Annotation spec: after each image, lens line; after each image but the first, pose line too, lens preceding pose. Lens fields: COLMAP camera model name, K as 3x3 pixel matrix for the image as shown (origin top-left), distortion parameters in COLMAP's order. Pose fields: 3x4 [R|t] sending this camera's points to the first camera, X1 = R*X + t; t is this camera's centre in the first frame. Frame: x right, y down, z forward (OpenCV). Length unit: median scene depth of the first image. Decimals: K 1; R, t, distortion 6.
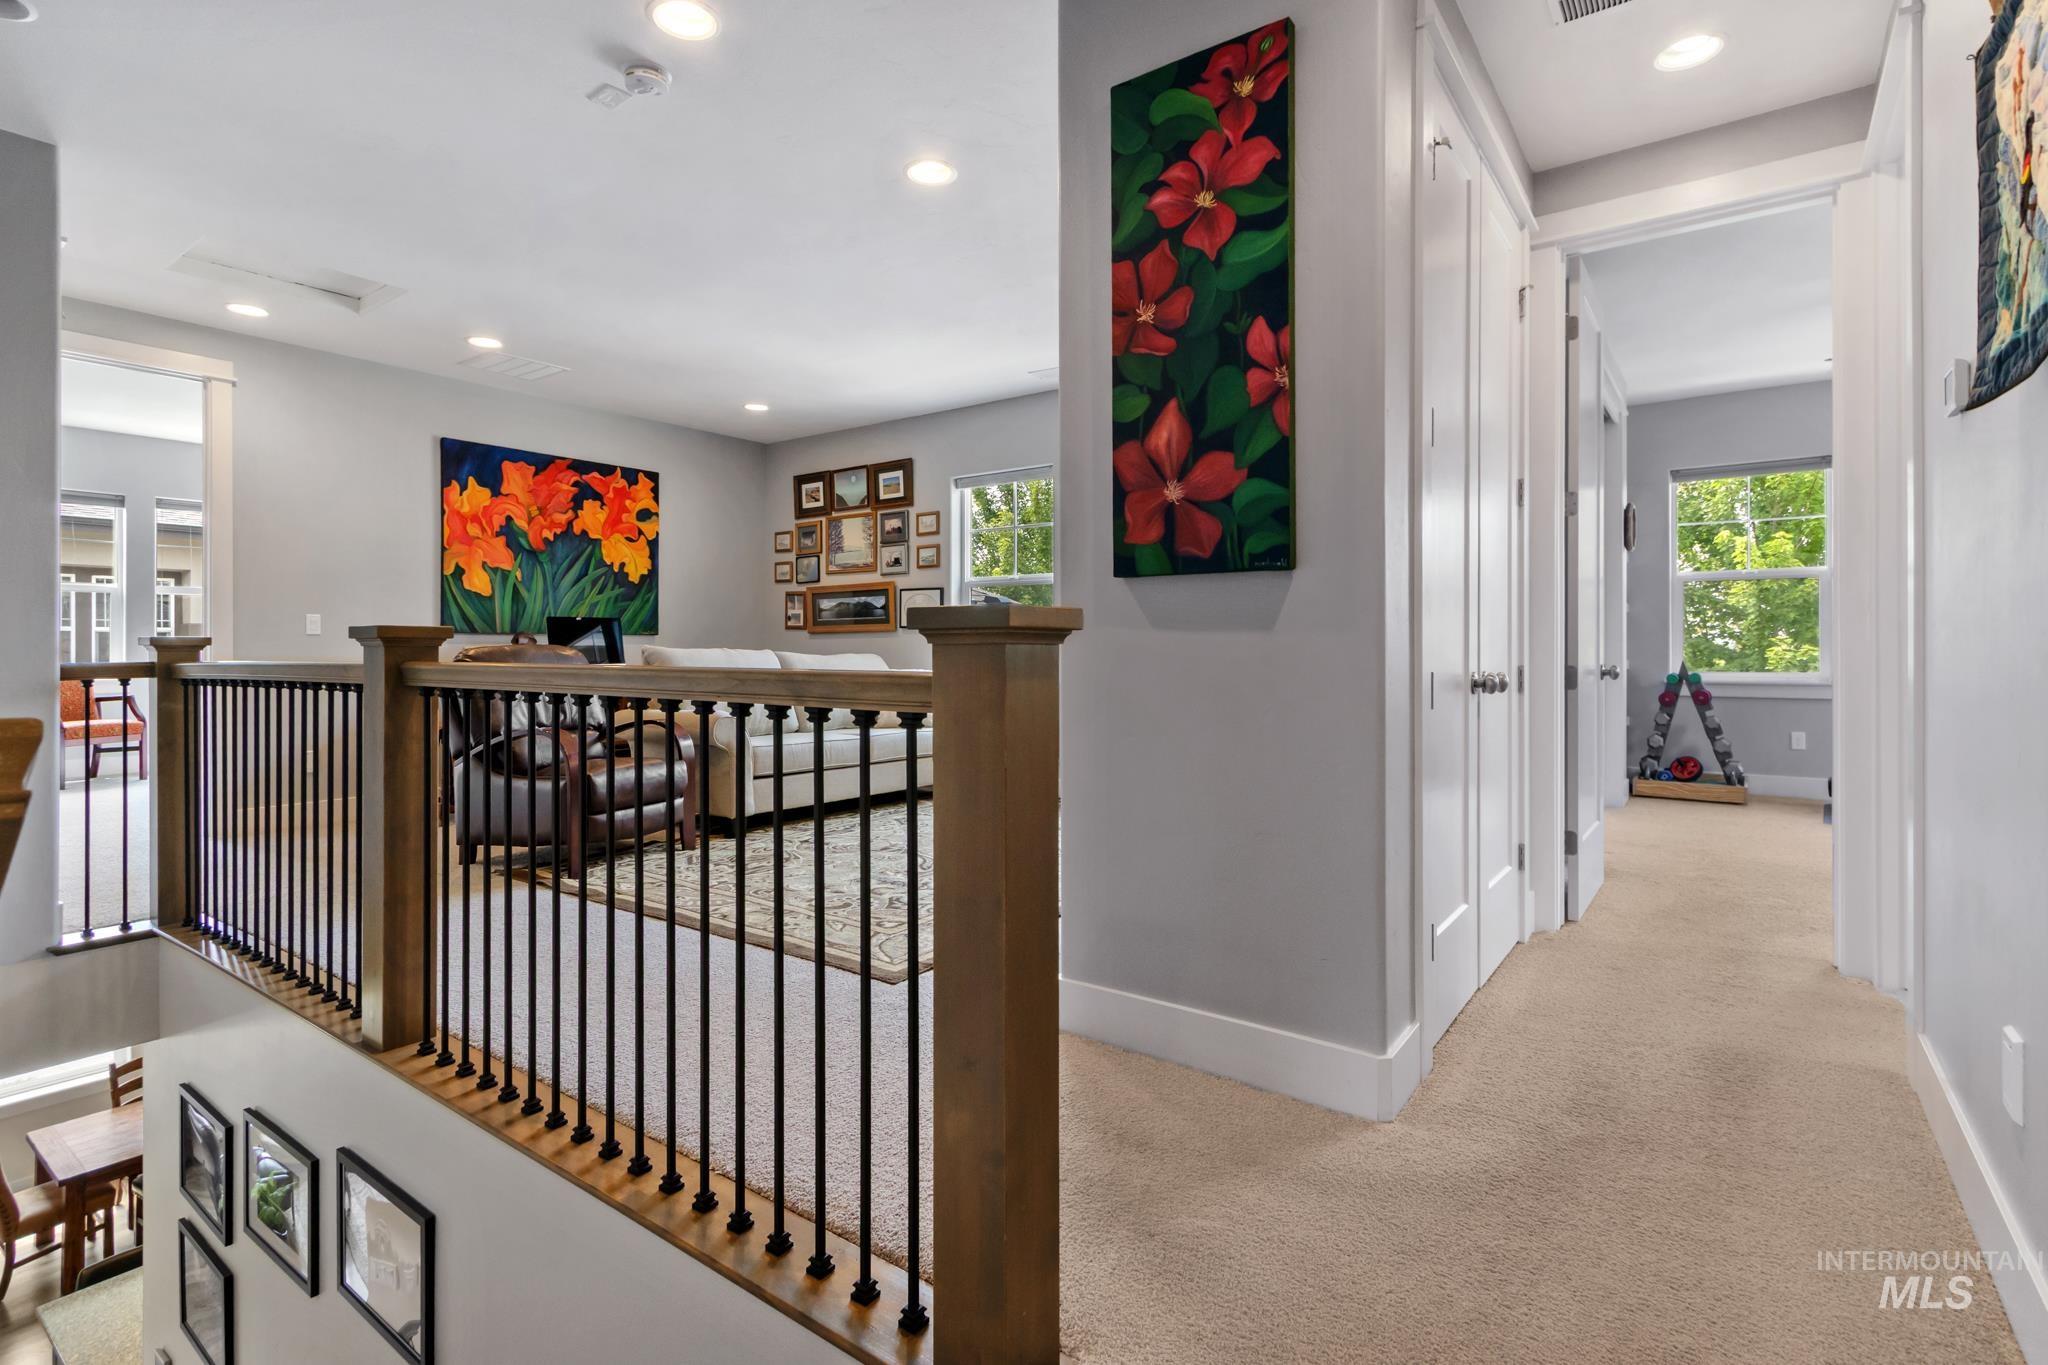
lens RADIAL K [[958.6, 0, 1027.9], [0, 958.6, 653.2], [0, 0, 1]] dist [0.002227, 0.000140]
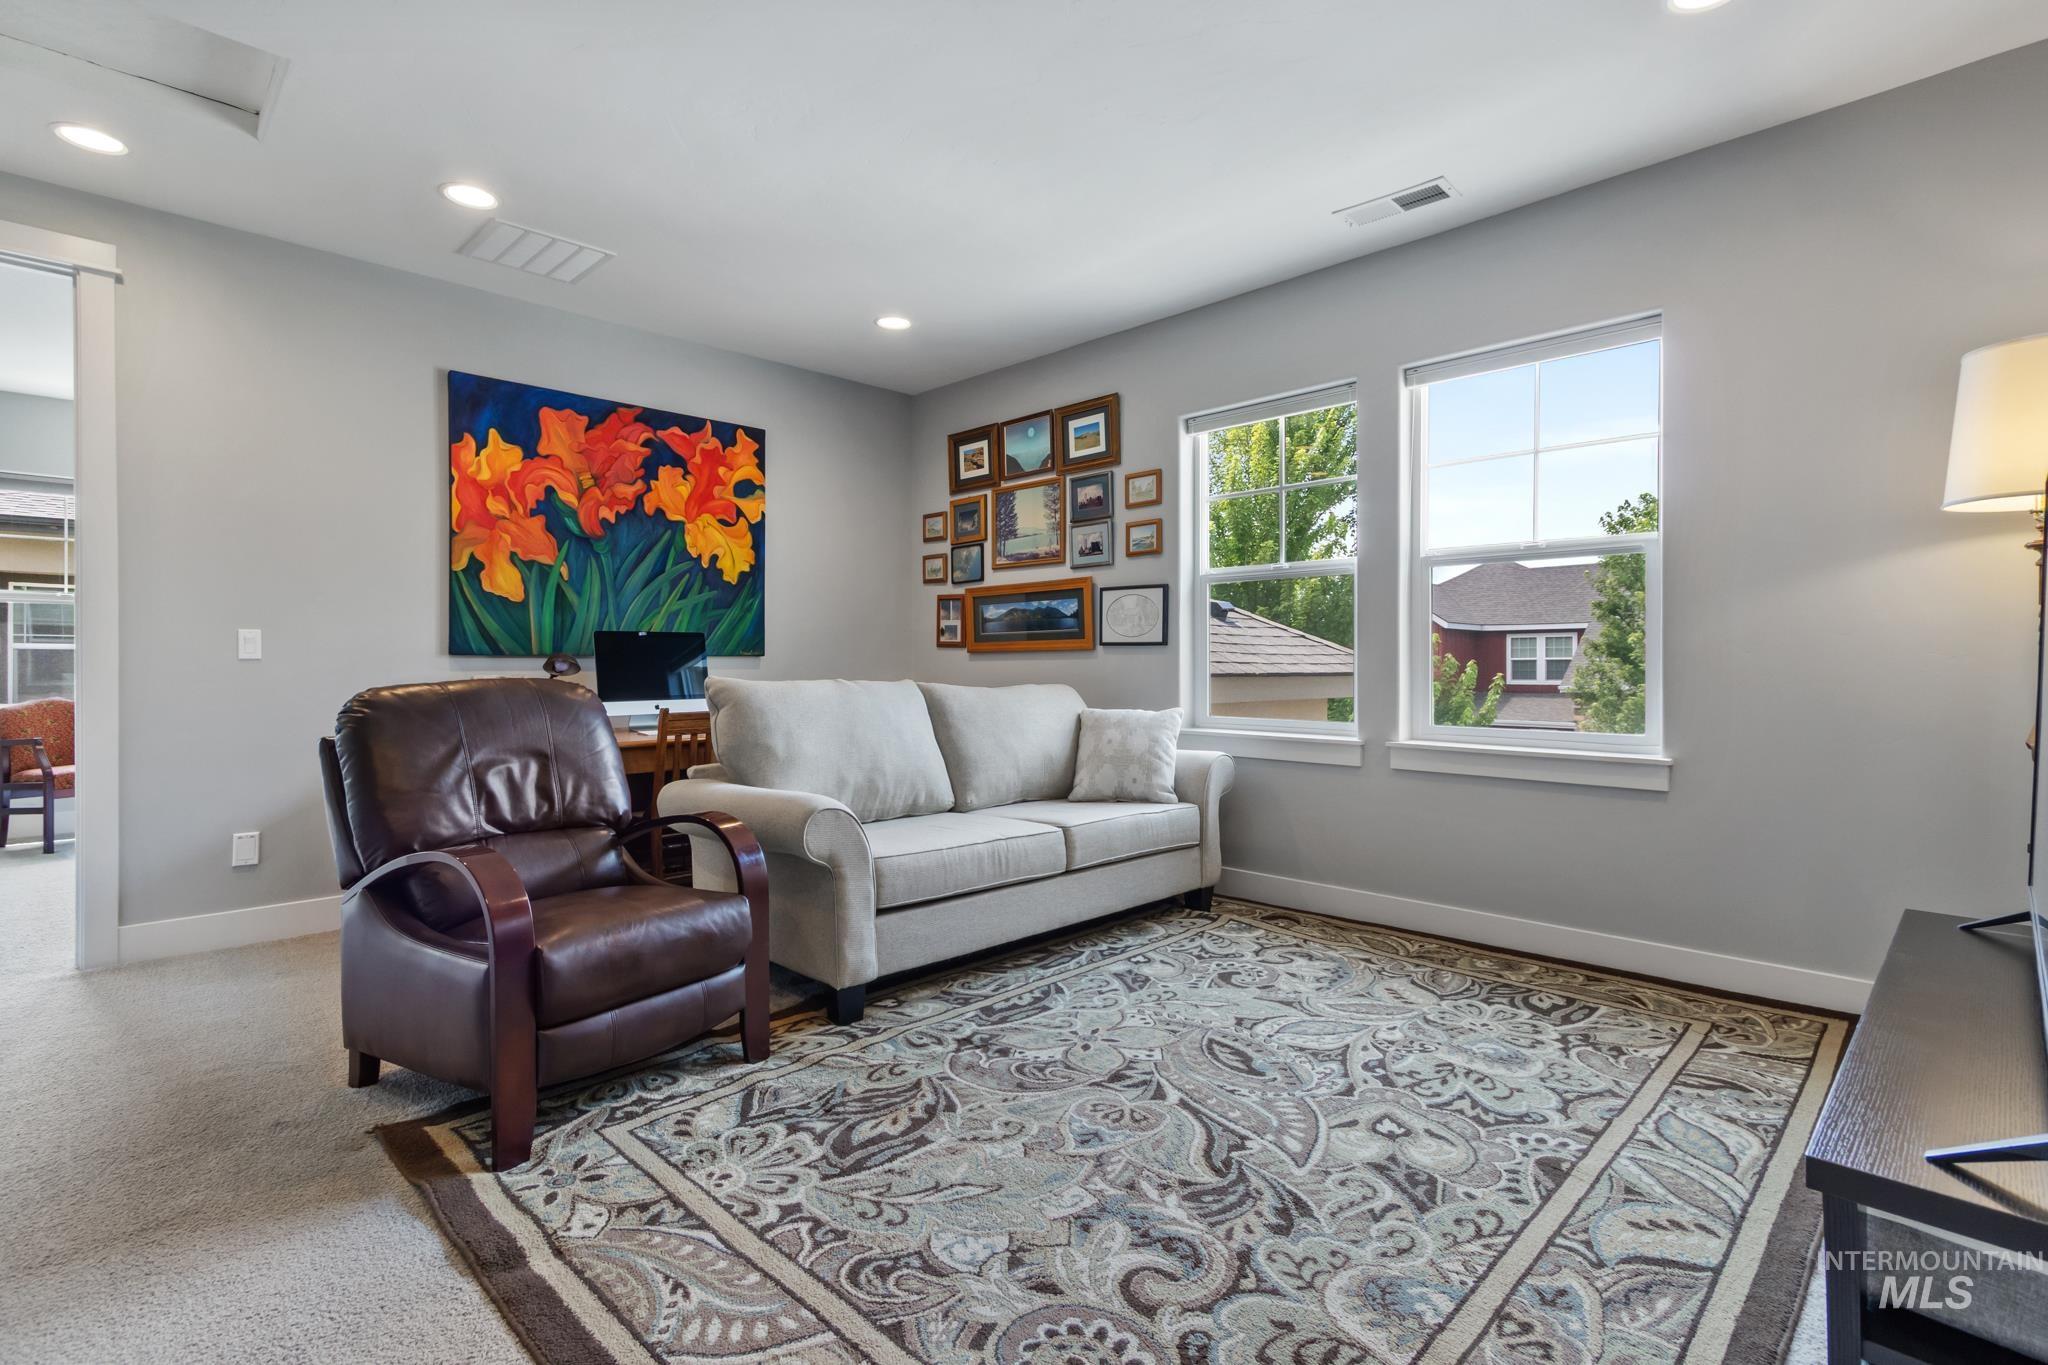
lens RADIAL K [[980.5, 0, 1024.0], [0, 980.5, 682.5], [0, 0, 1]] dist [0.000152, -0.000161]
pose [[0.986477, 0.003297, -0.163864, -0.074928], [-0.000960, 0.999897, 0.014335, -0.010141], [0.163895, -0.013984, 0.986379, 0.314438]]
